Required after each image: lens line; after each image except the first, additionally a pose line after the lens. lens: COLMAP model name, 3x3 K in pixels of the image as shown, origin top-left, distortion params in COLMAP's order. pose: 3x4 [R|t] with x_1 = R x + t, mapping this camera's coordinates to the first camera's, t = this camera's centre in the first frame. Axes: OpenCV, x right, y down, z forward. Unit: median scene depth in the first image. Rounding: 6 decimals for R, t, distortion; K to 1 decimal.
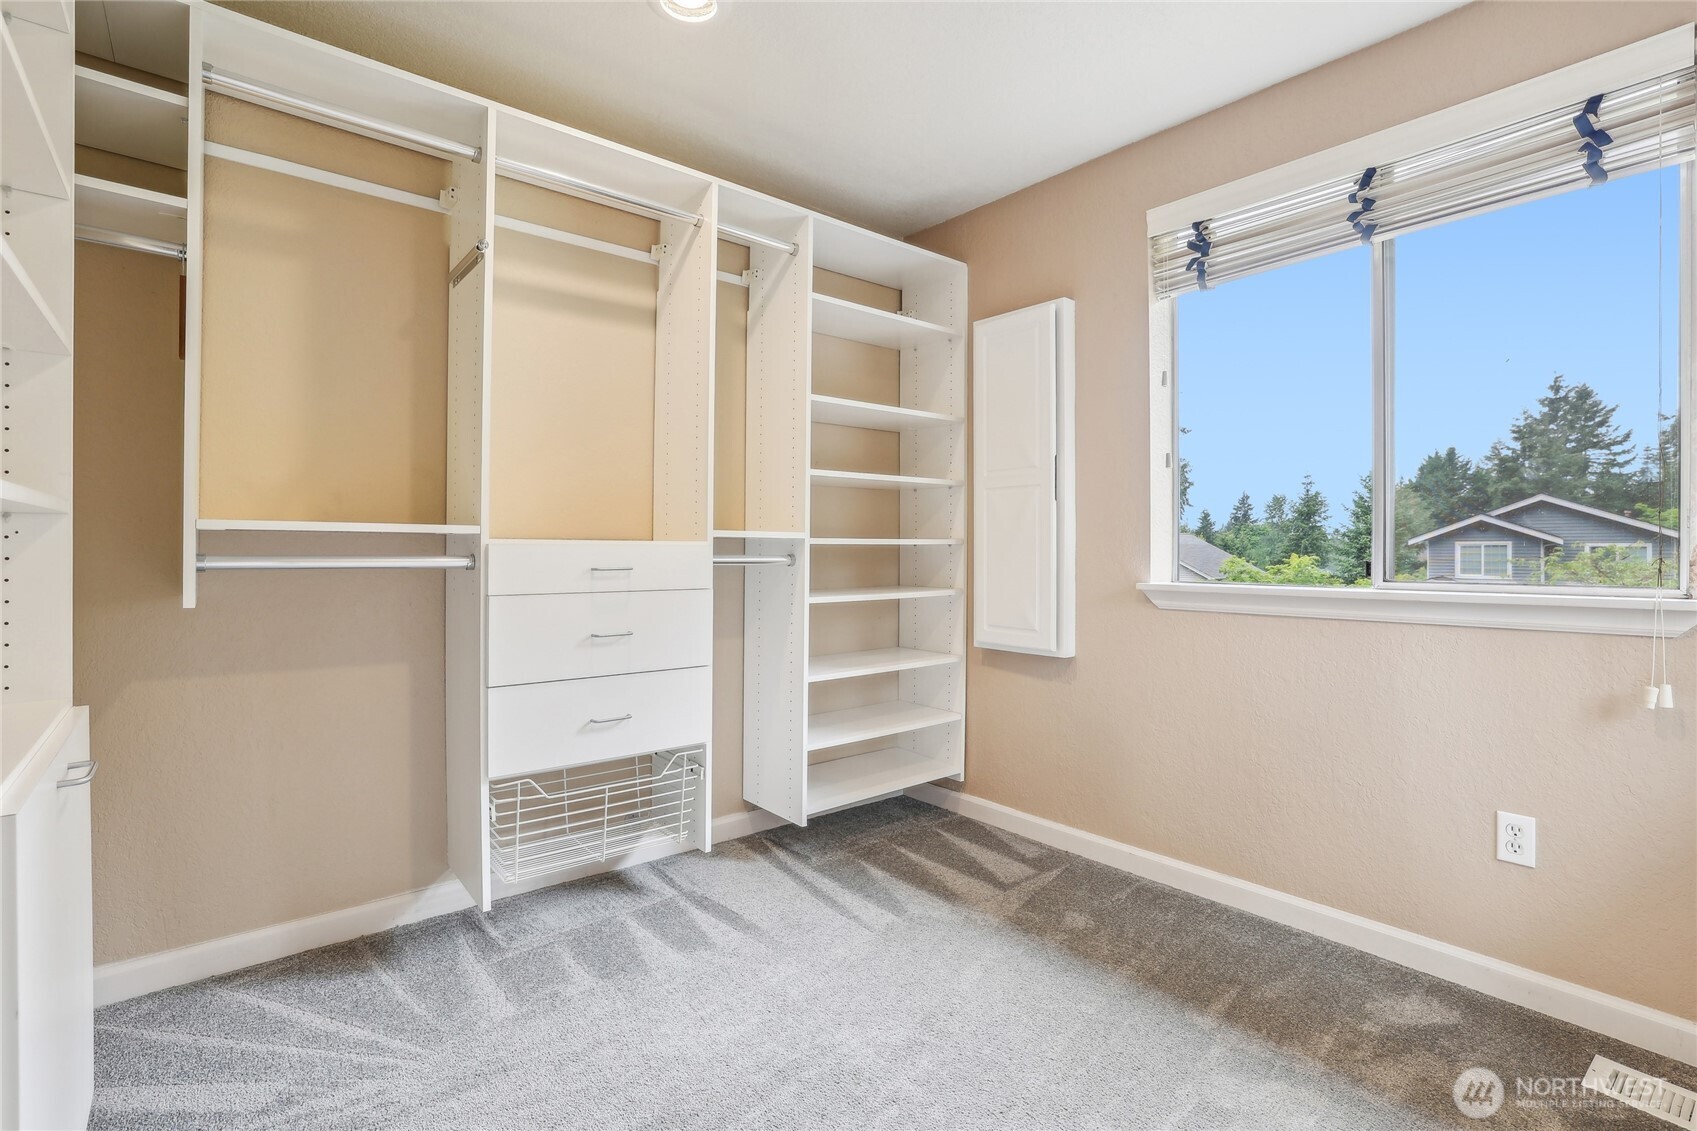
lens RADIAL K [[768.3, 0, 842.8], [0, 768.3, 555.1], [0, 0, 1]] dist [-0.057333, 0.015220]
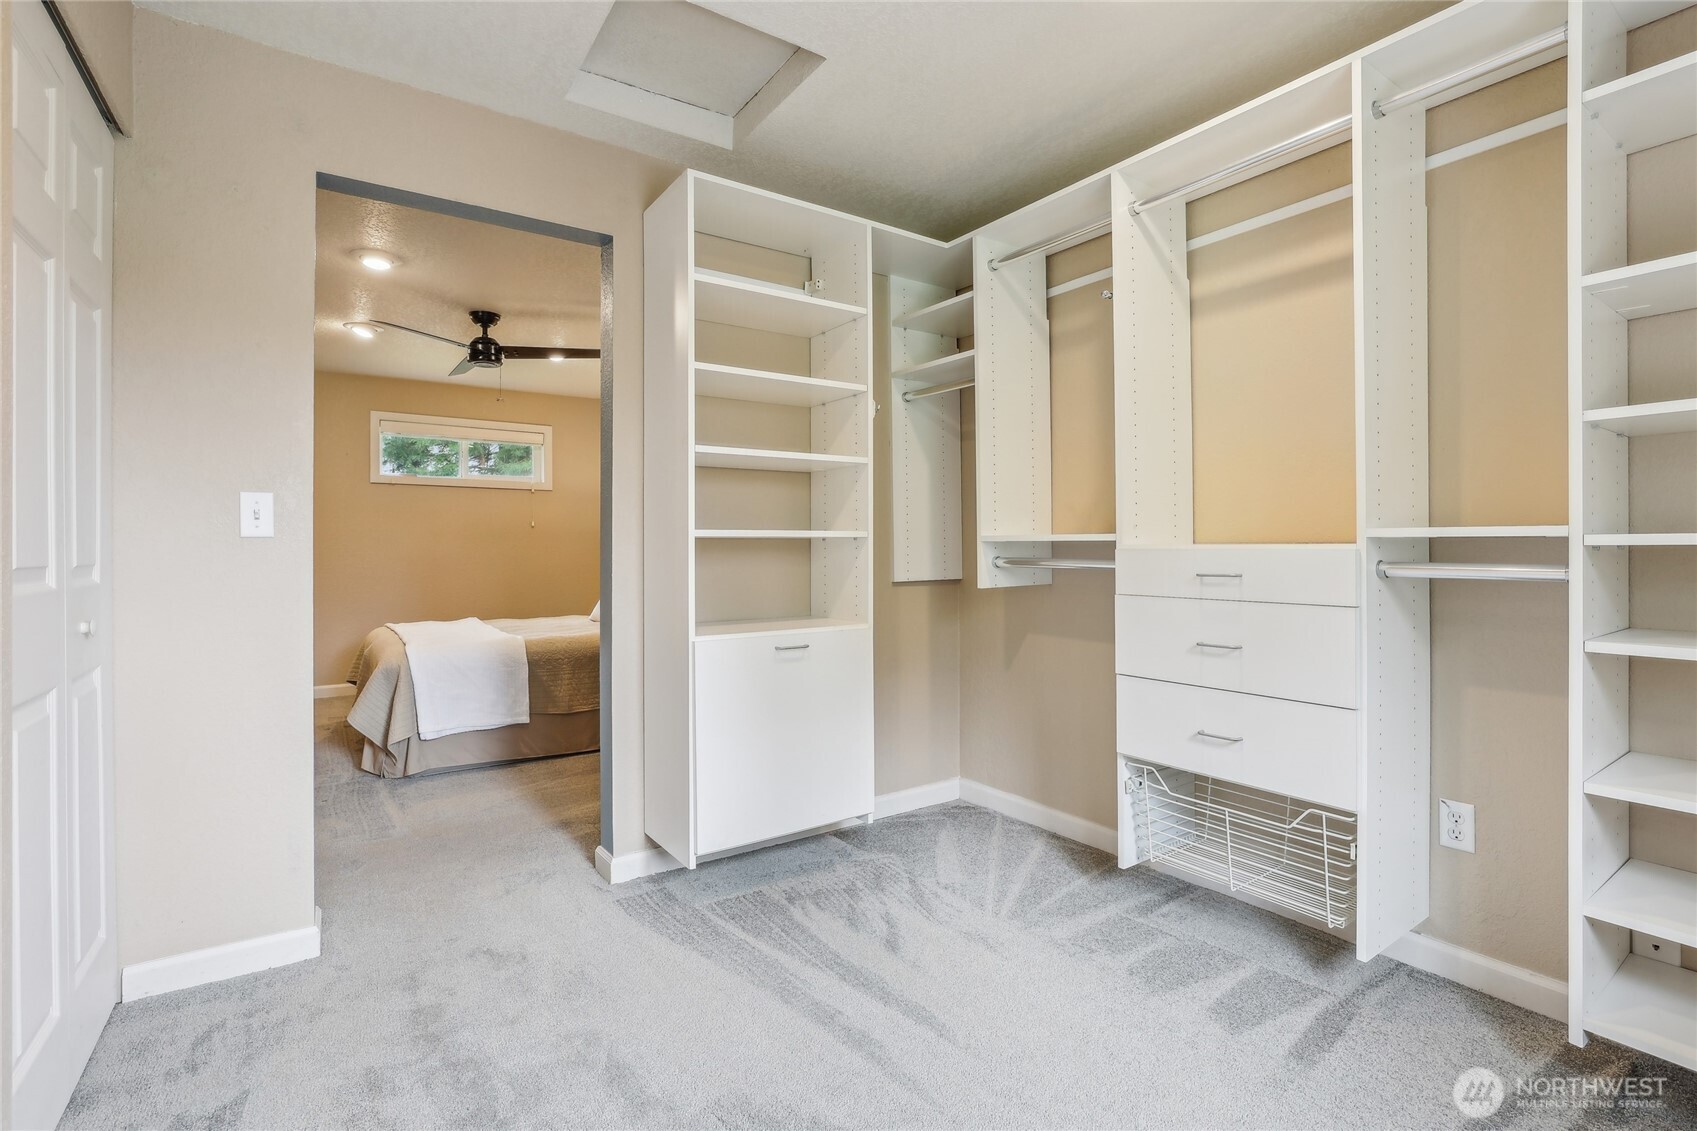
lens RADIAL K [[768.3, 0, 853.2], [0, 768.3, 555.8], [0, 0, 1]] dist [-0.057333, 0.015220]
pose [[-0.076617, 0.011049, -0.996999, 0.663409], [-0.008309, 0.999897, 0.011719, -0.012978], [0.997026, 0.009182, -0.076517, 0.632767]]
